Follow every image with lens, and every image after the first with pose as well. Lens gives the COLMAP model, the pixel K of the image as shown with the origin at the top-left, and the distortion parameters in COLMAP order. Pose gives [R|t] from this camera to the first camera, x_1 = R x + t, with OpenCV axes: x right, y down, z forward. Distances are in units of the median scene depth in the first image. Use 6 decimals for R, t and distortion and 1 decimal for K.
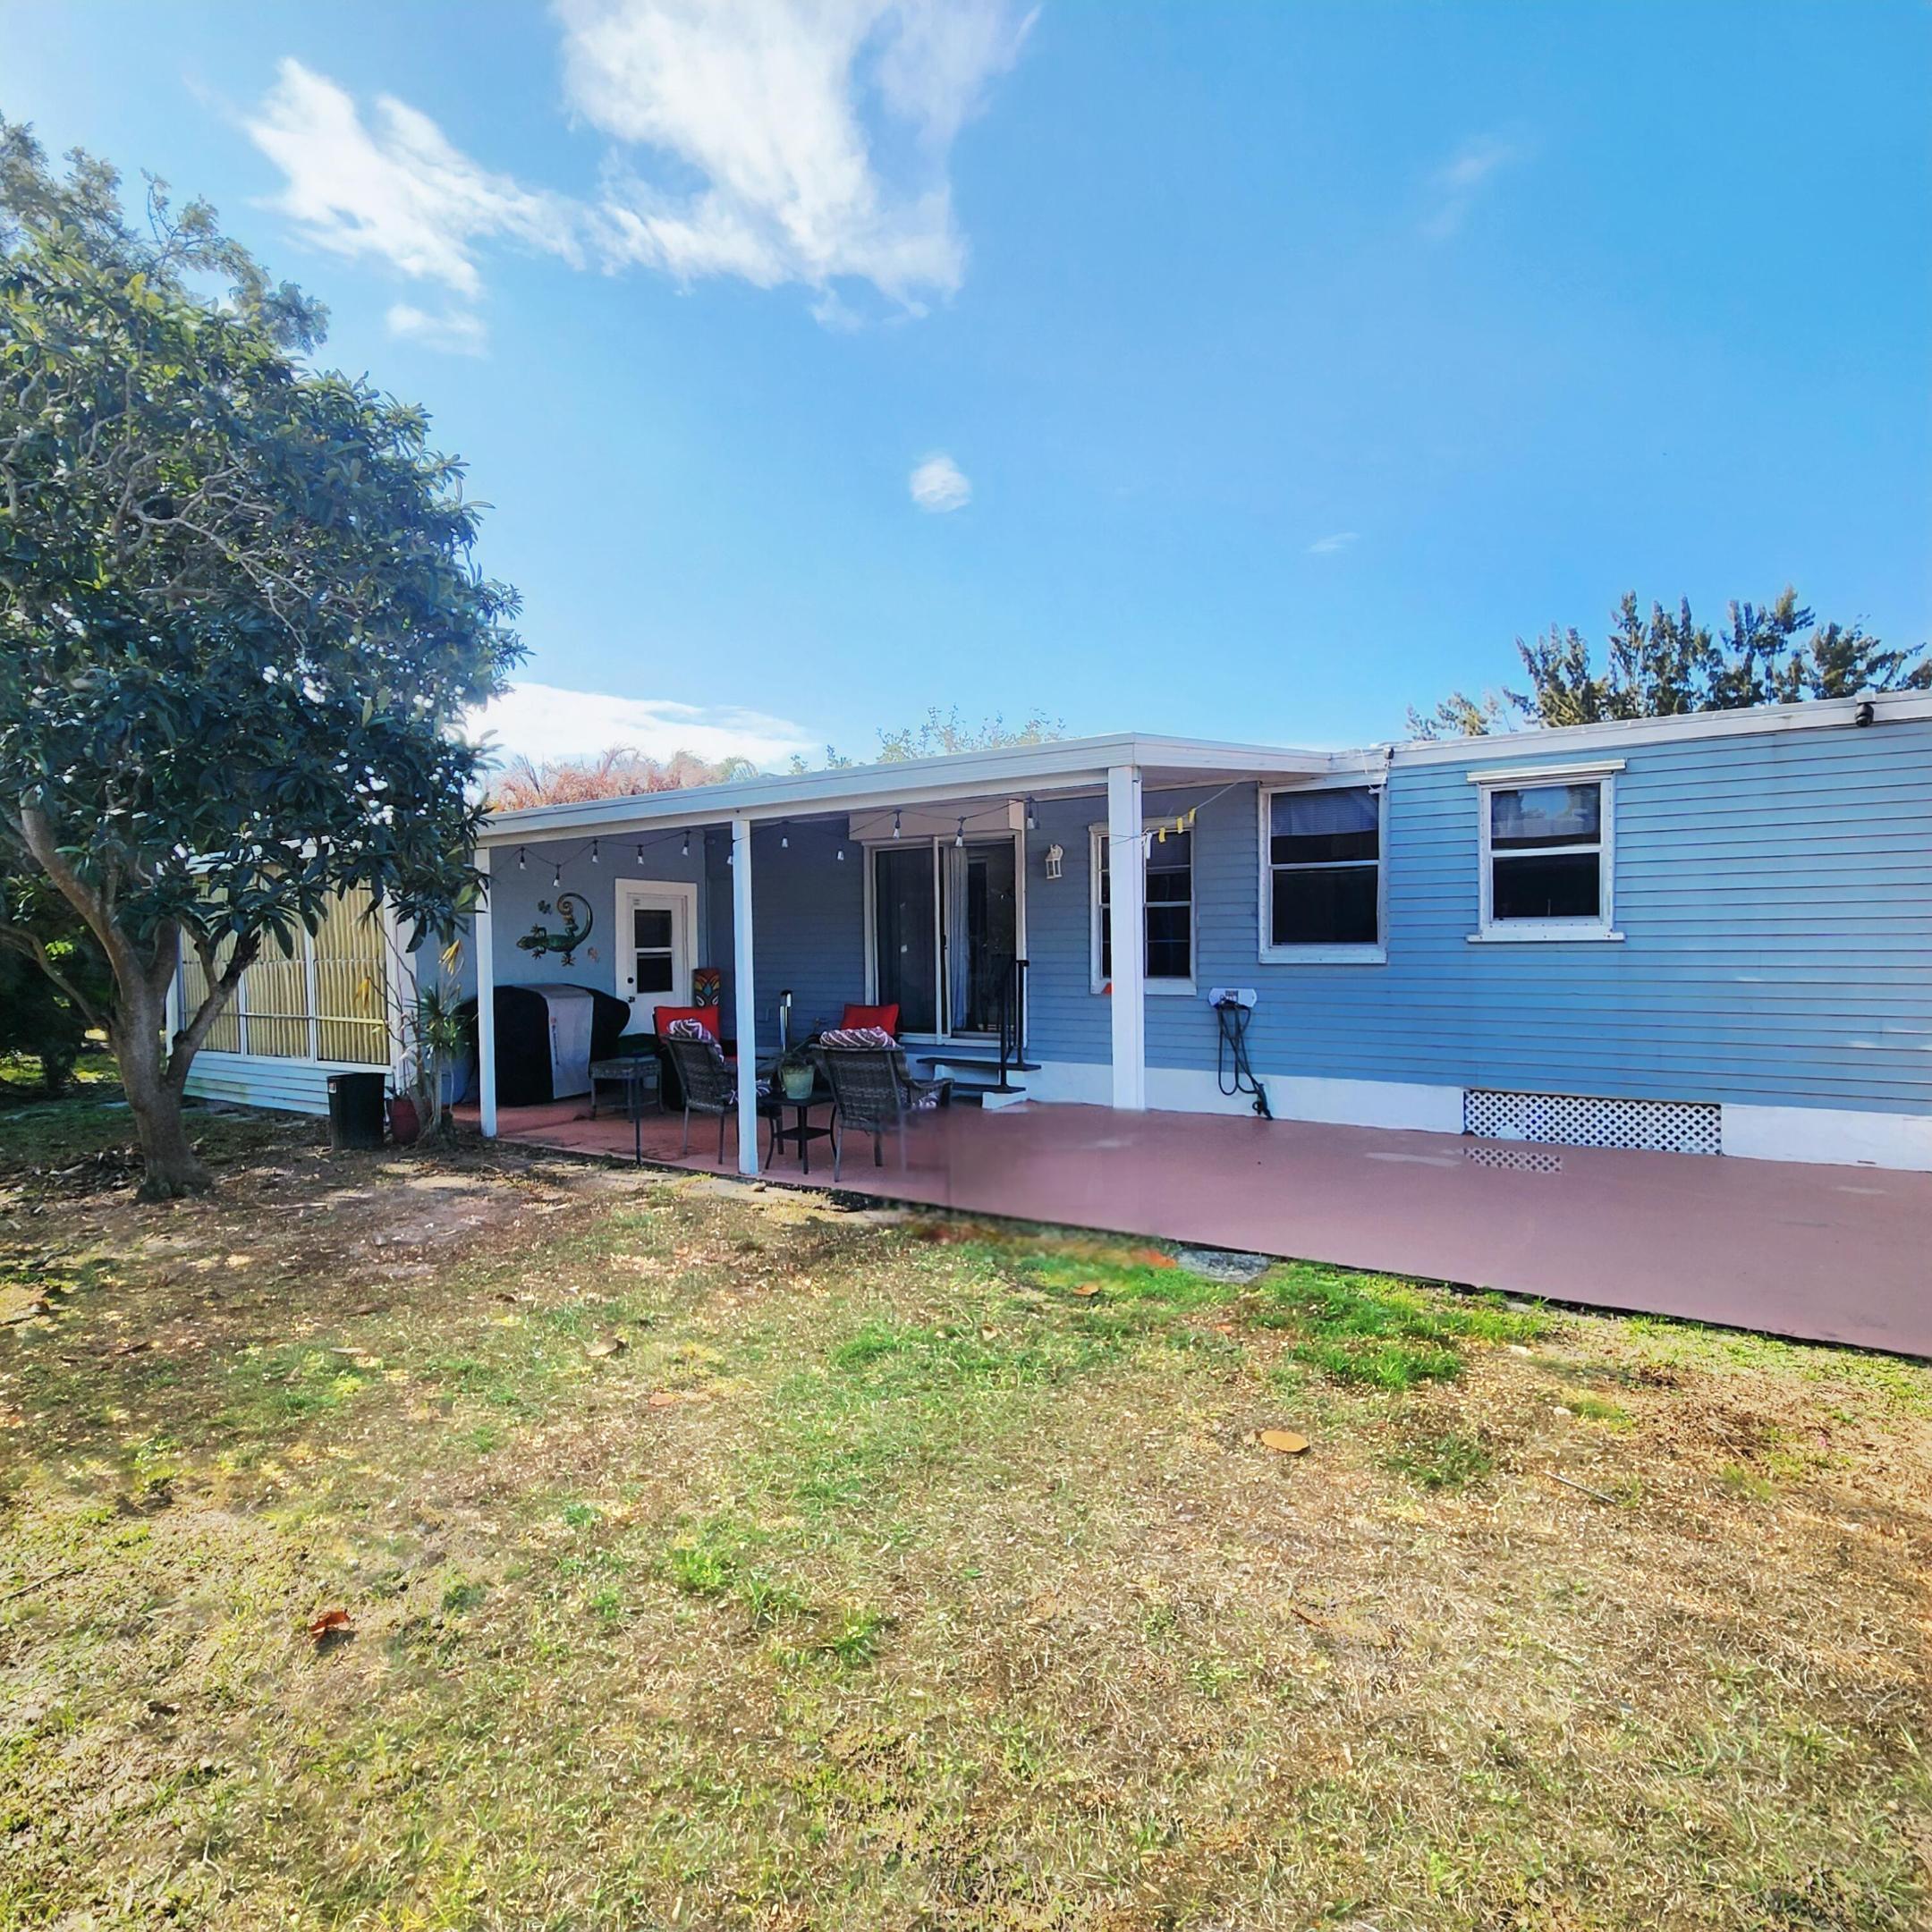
lens RADIAL K [[1044.3, 0, 966.0], [0, 1044.3, 966.0], [0, 0, 1]] dist [0.002325, 0.001788]
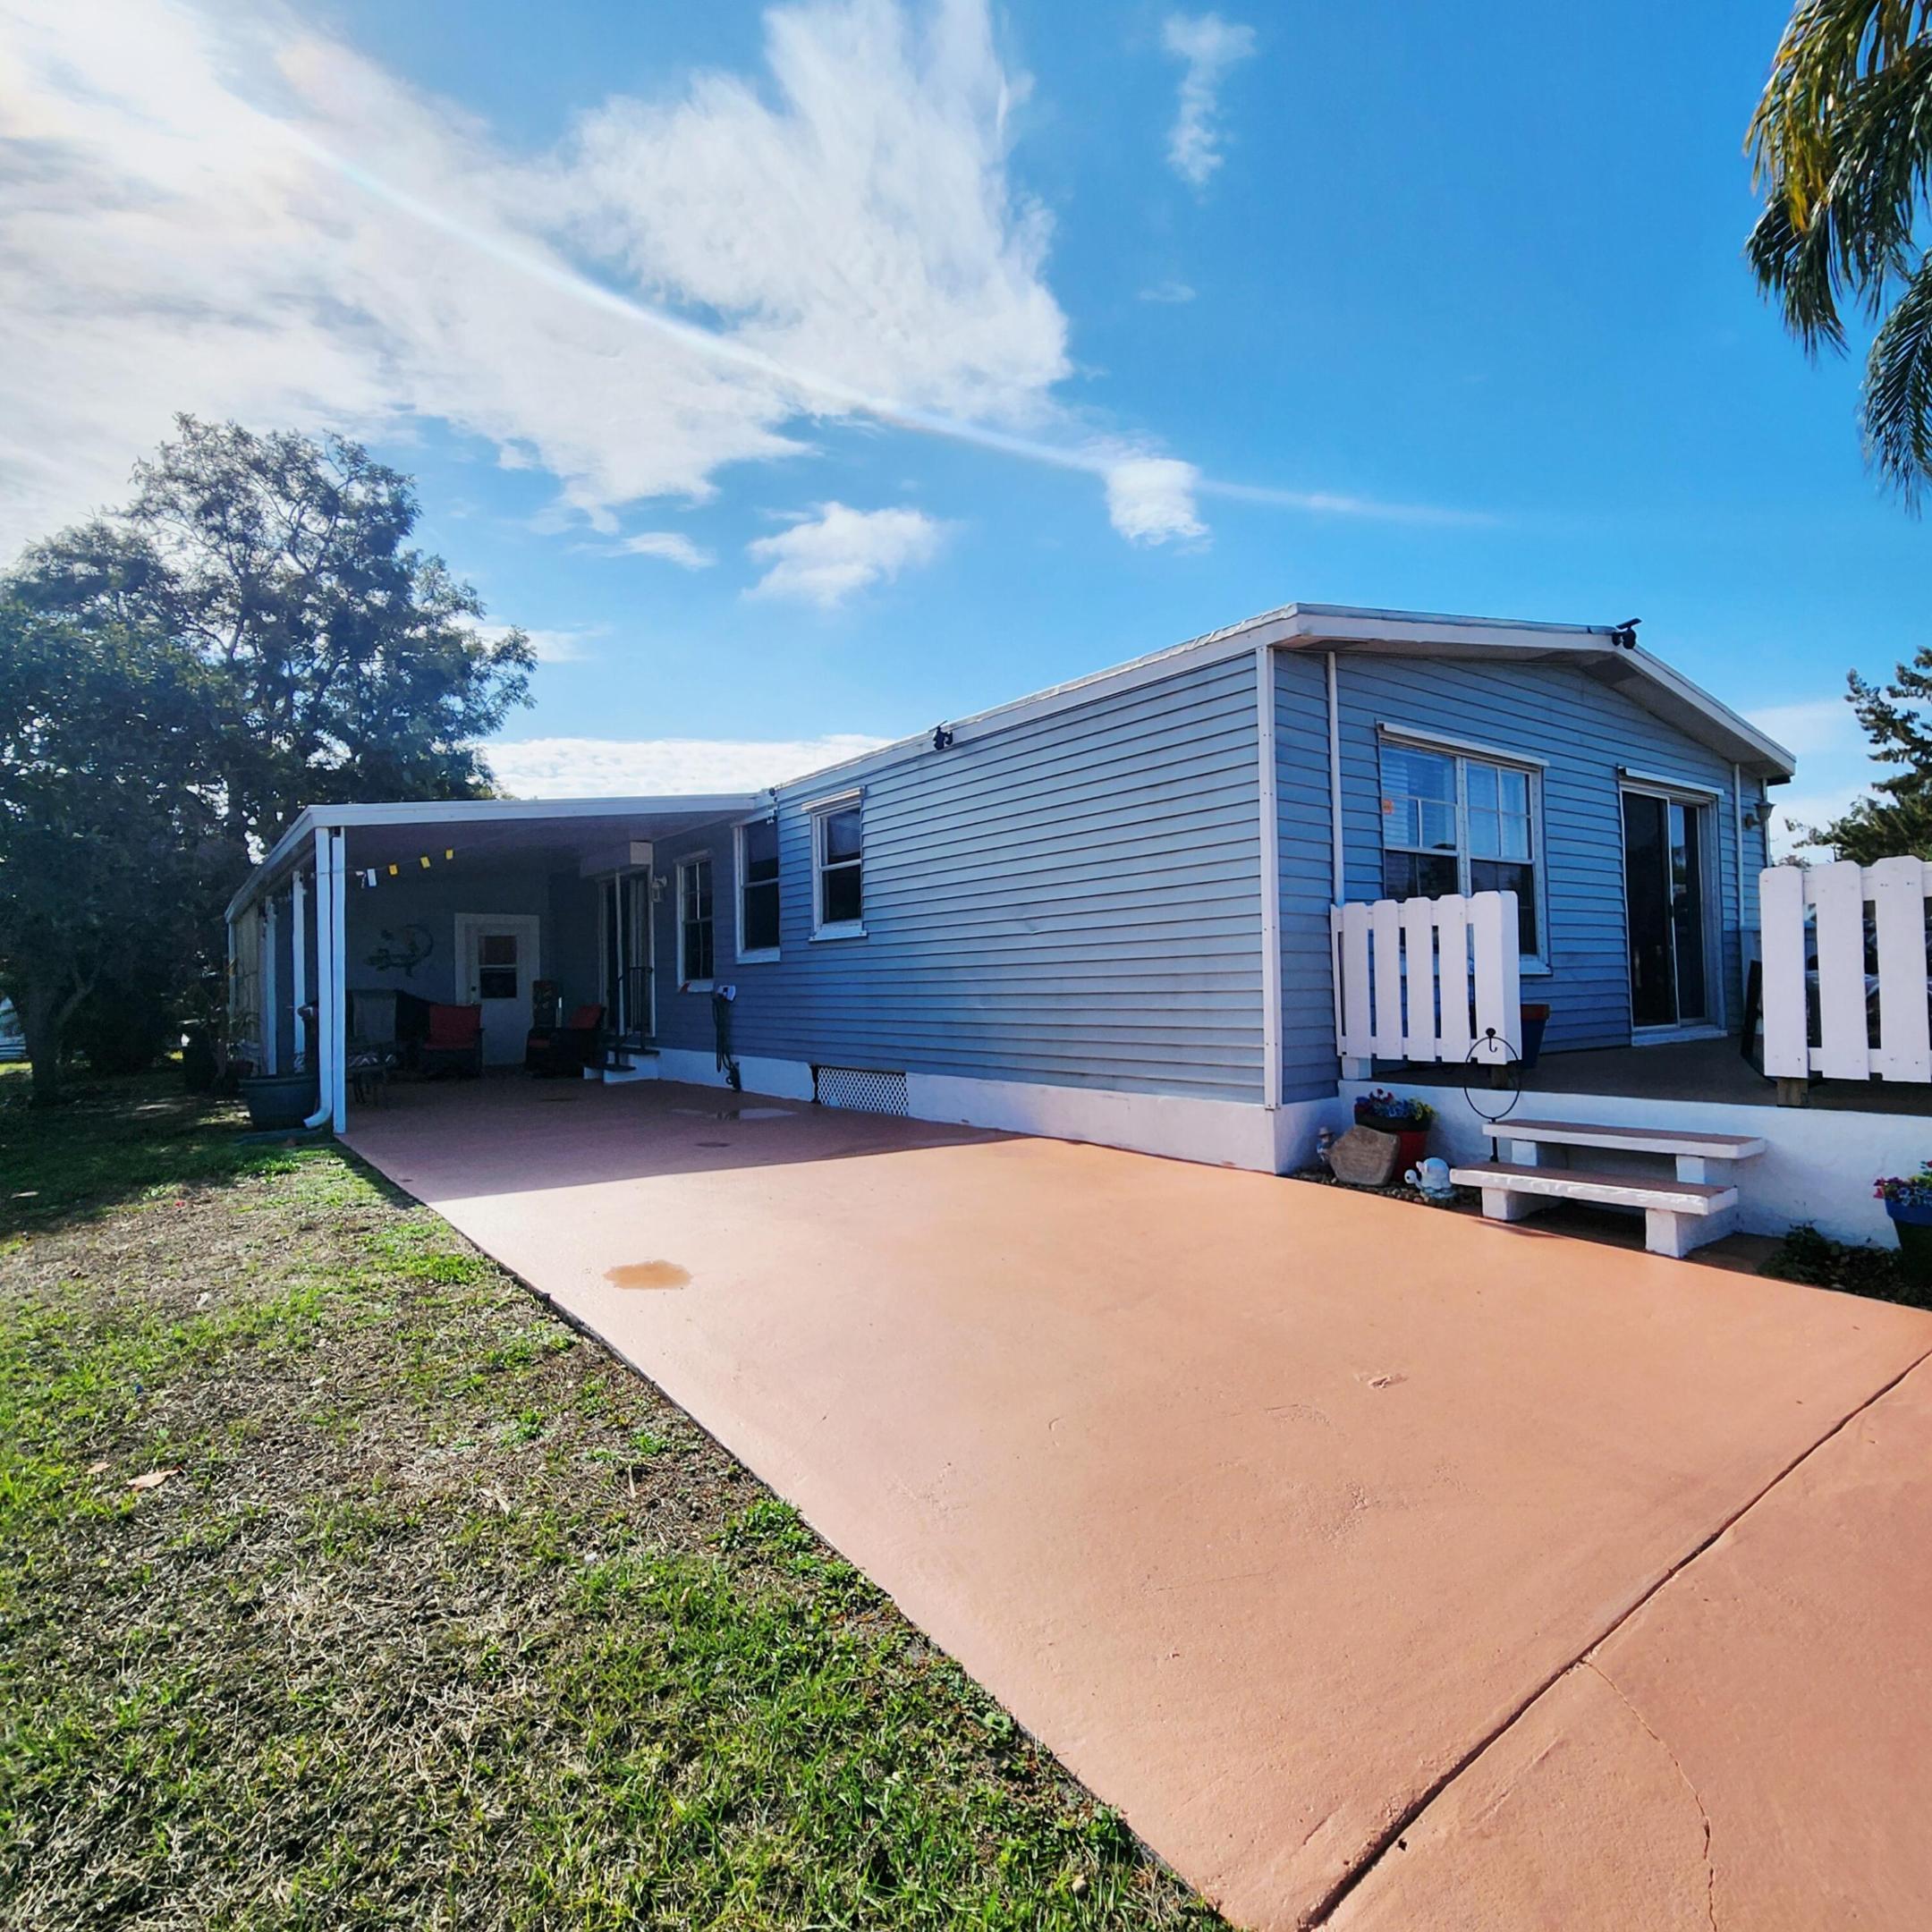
lens RADIAL K [[1106.3, 0, 966.0], [0, 1106.3, 966.0], [0, 0, 1]] dist [0.000295, -0.000128]
pose [[0.932694, -0.012900, -0.360439, 1.122931], [-0.000044, 0.999356, -0.035883, 0.051252], [0.360669, 0.033484, 0.932092, -0.133656]]
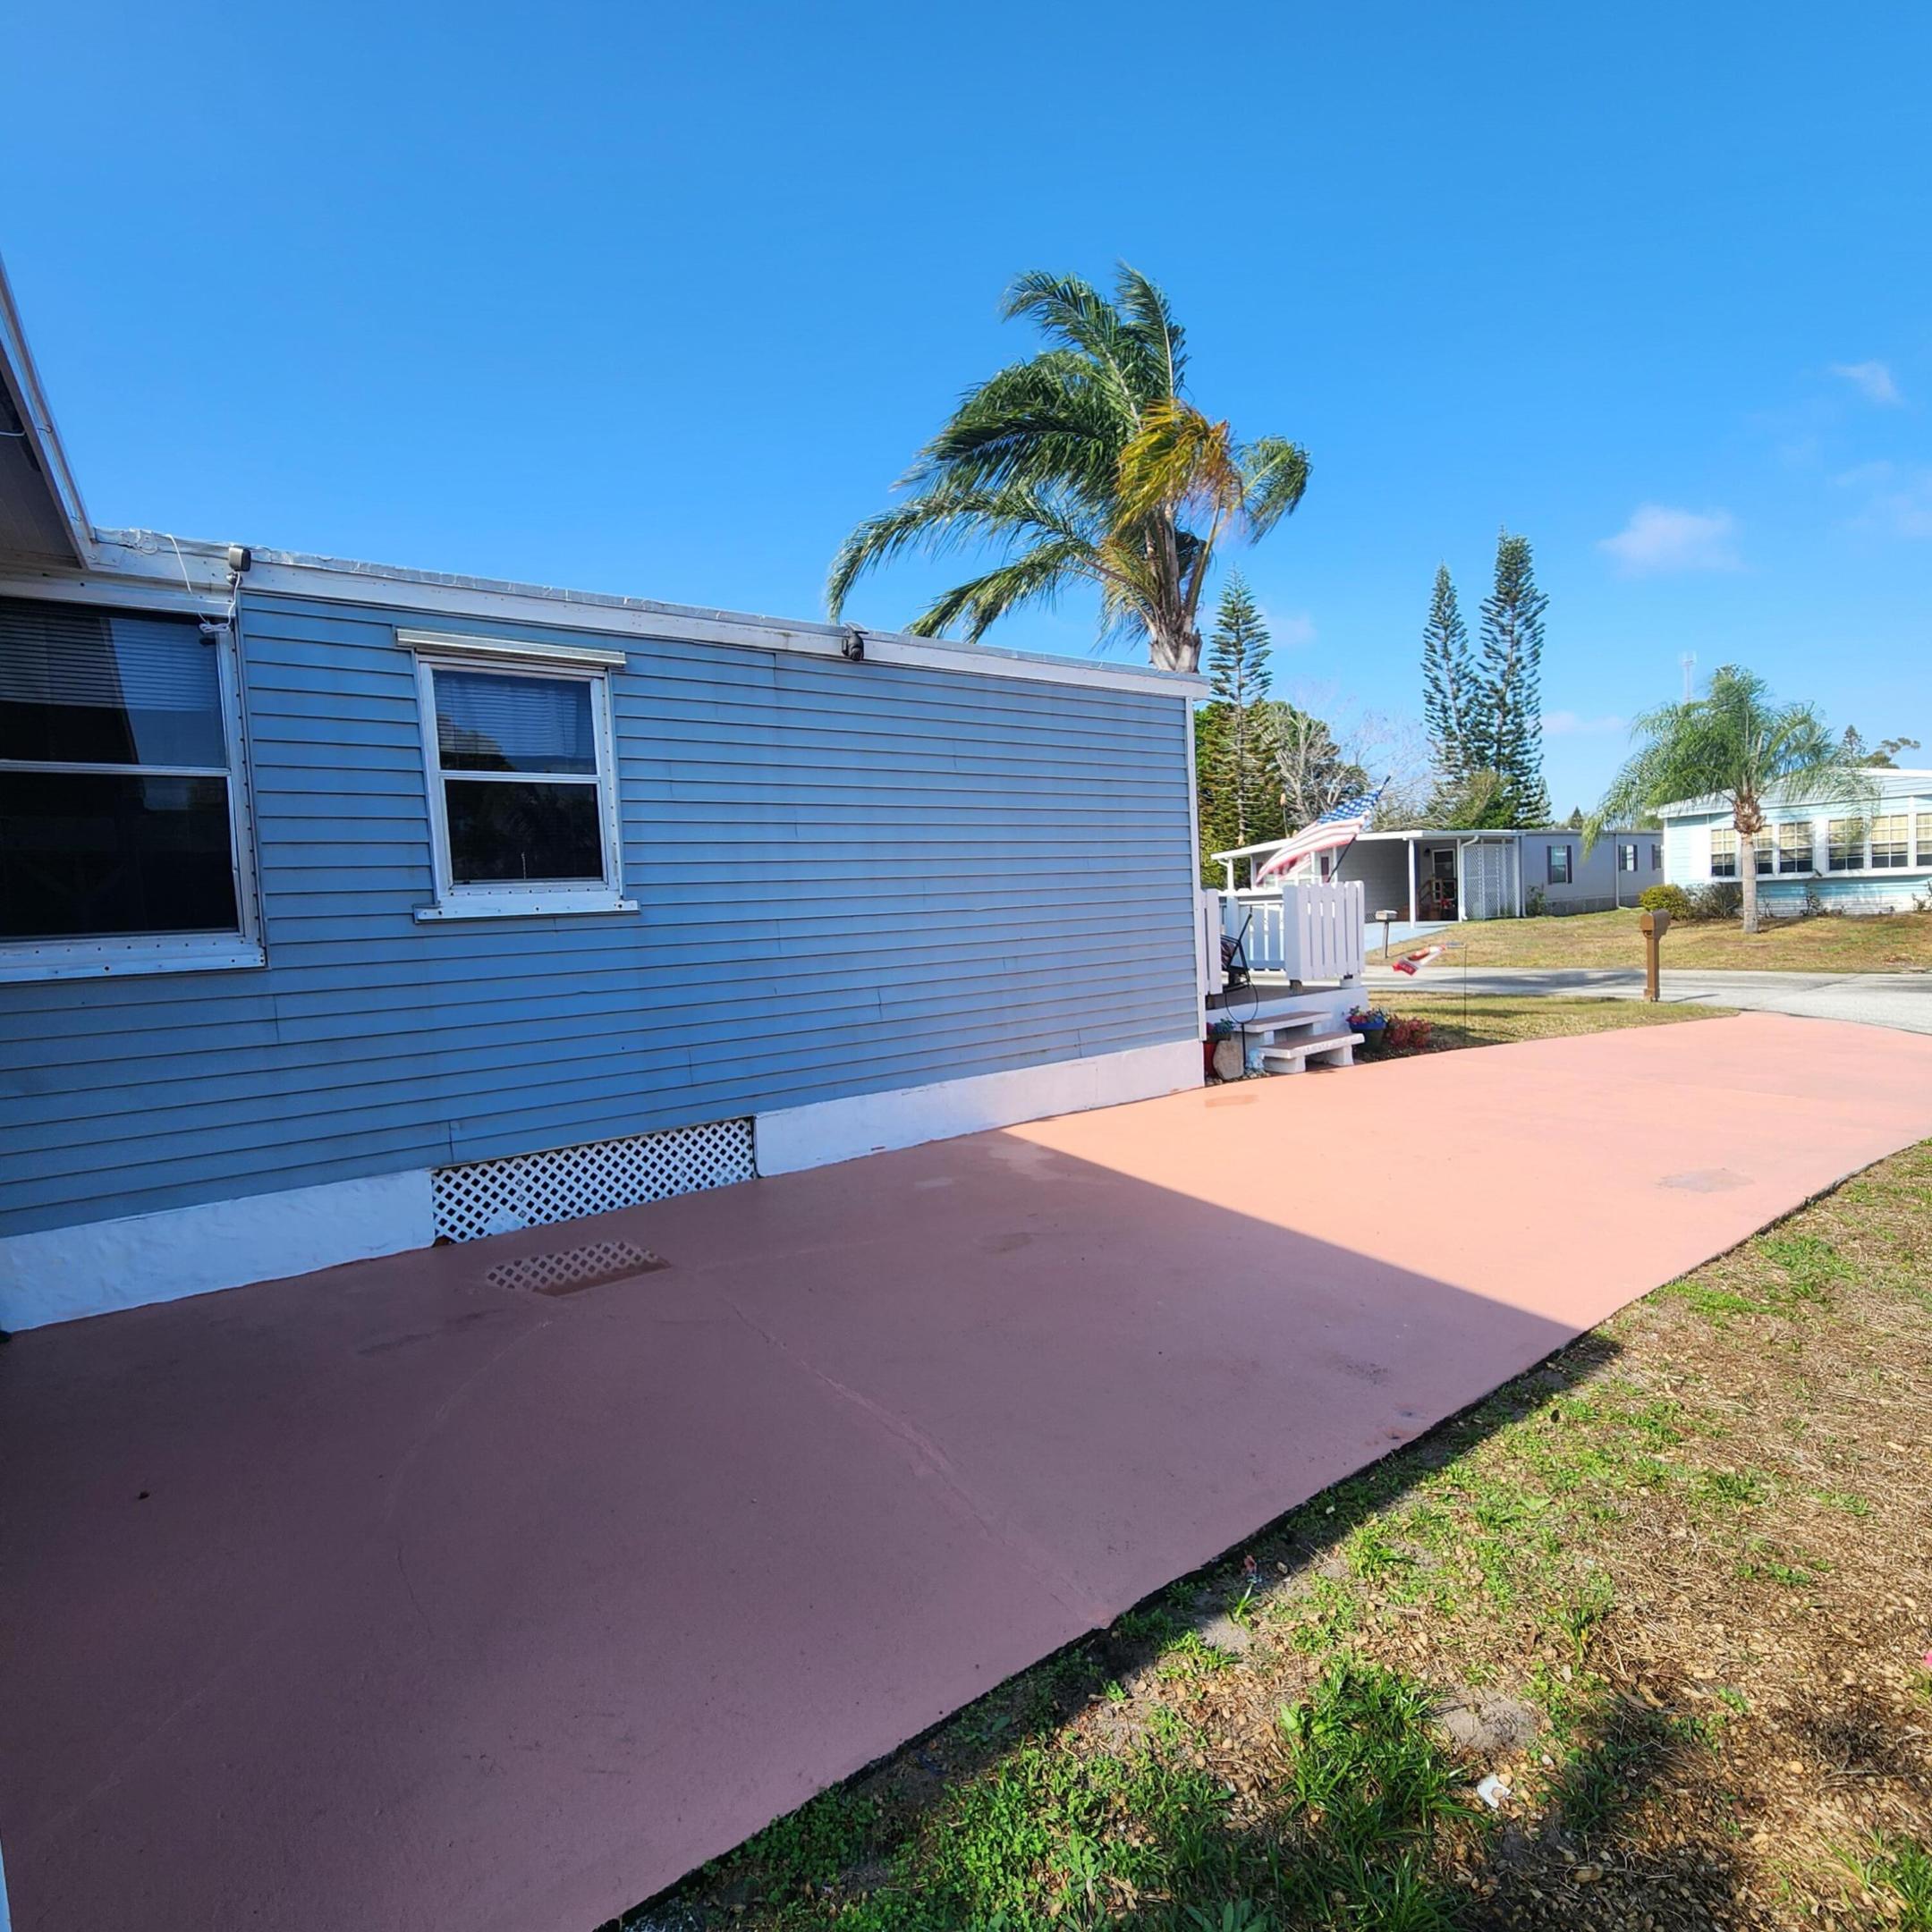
lens RADIAL K [[1044.3, 0, 966.0], [0, 1044.3, 966.0], [0, 0, 1]] dist [0.002325, 0.001788]
pose [[0.362146, -0.054512, 0.930526, 0.043917], [0.071484, 0.996973, 0.030584, 0.006624], [-0.929376, 0.055442, 0.364947, 0.504529]]
